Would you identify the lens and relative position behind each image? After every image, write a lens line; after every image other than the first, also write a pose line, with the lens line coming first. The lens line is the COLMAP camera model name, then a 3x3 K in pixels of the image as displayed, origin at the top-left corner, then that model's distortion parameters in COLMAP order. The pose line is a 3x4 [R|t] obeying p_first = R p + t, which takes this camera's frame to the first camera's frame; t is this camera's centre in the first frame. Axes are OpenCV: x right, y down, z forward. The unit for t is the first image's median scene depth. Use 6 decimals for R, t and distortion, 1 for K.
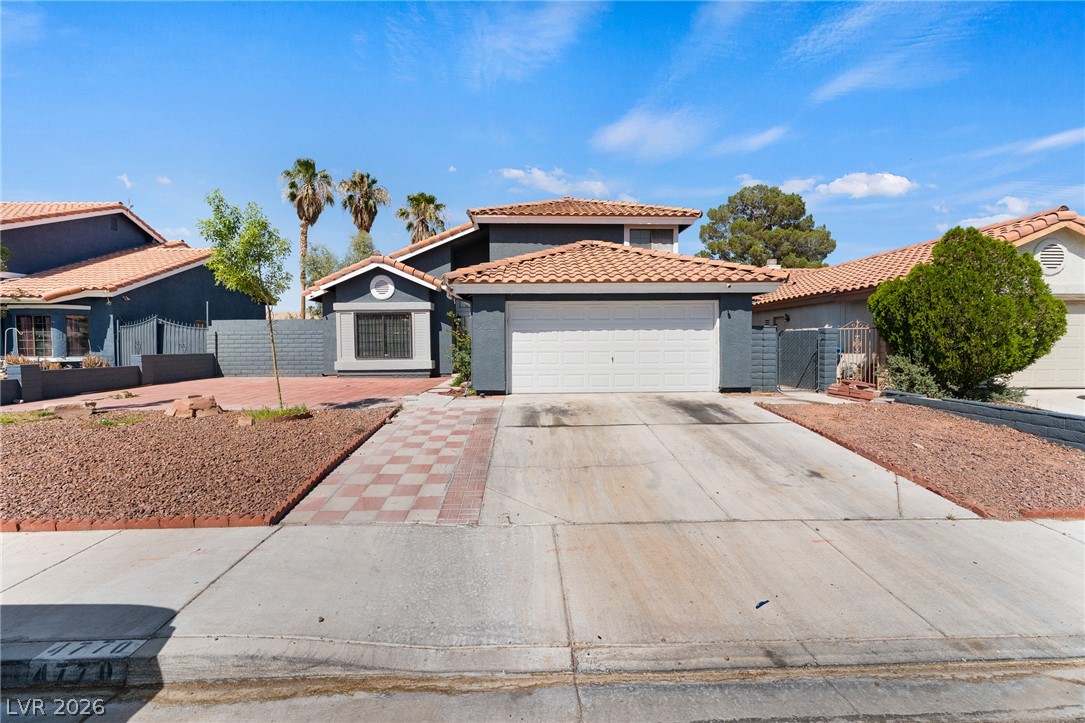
lens RADIAL K [[444.0, 0, 541.5], [0, 444.0, 361.0], [0, 0, 1]] dist [0.000676, -0.000429]
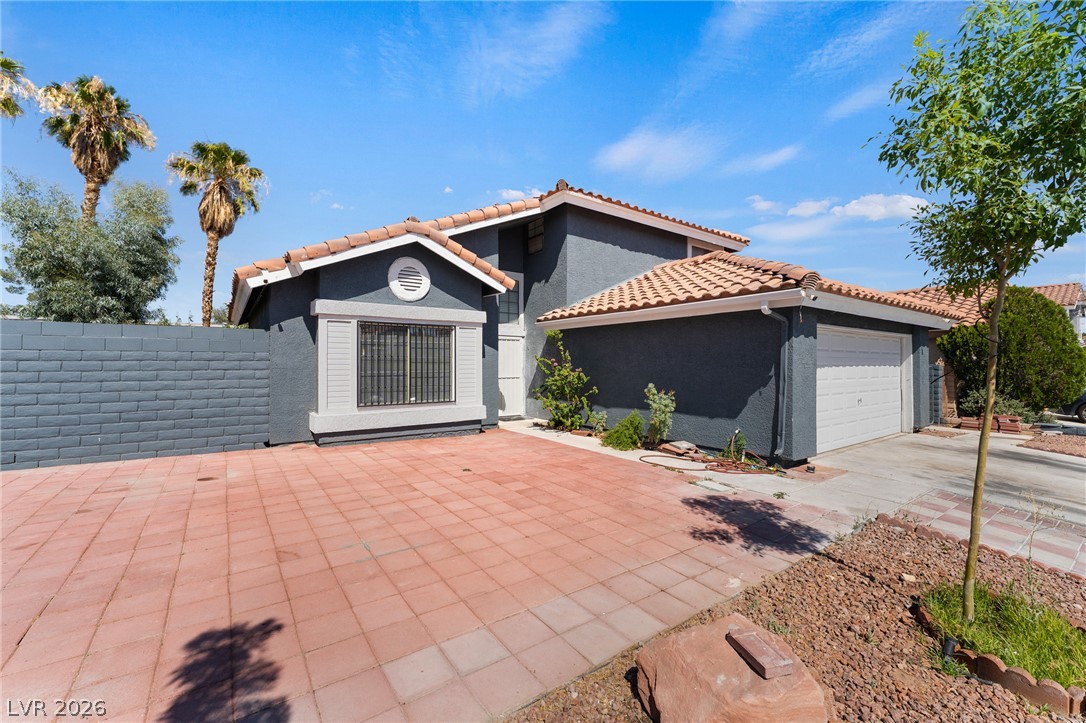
lens RADIAL K [[444.5, 0, 539.9], [0, 444.5, 359.8], [0, 0, 1]] dist [0.000676, -0.000429]
pose [[0.837170, 0.013400, 0.546779, -0.527874], [0.014934, 0.998767, -0.047341, -0.034081], [-0.546739, 0.047798, 0.835937, 0.441801]]
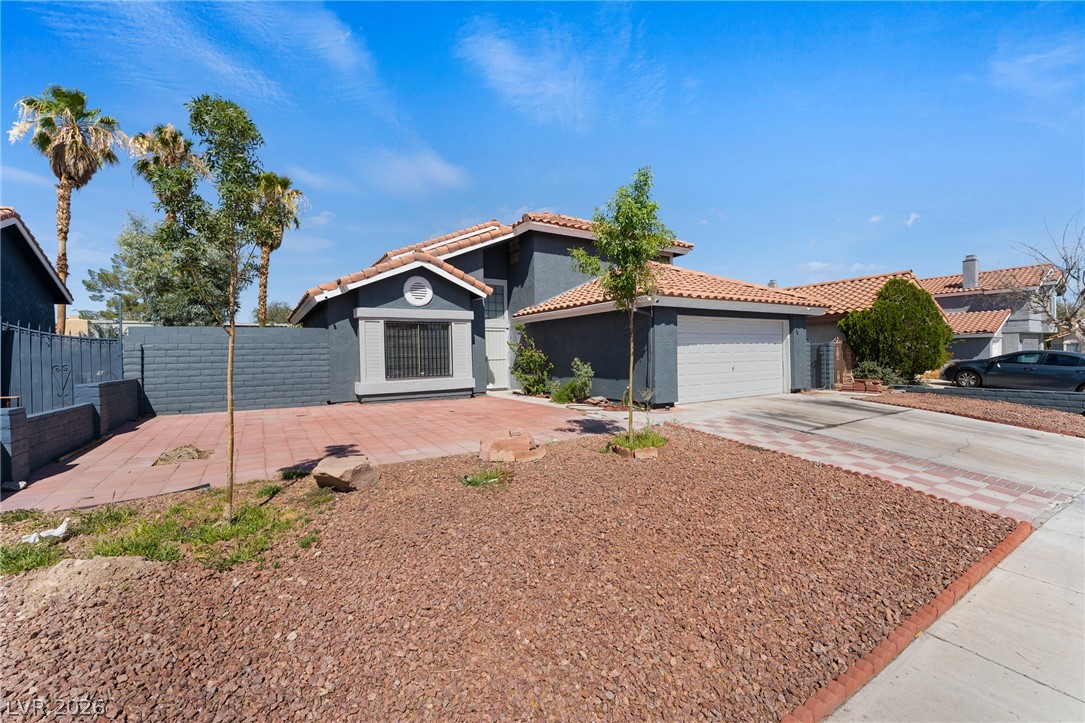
lens RADIAL K [[444.0, 0, 538.4], [0, 444.0, 360.6], [0, 0, 1]] dist [0.000676, -0.000429]
pose [[0.867707, -0.016560, 0.496800, -0.576595], [0.033373, 0.999131, -0.024984, -0.008898], [-0.495954, 0.038259, 0.867505, 0.180713]]
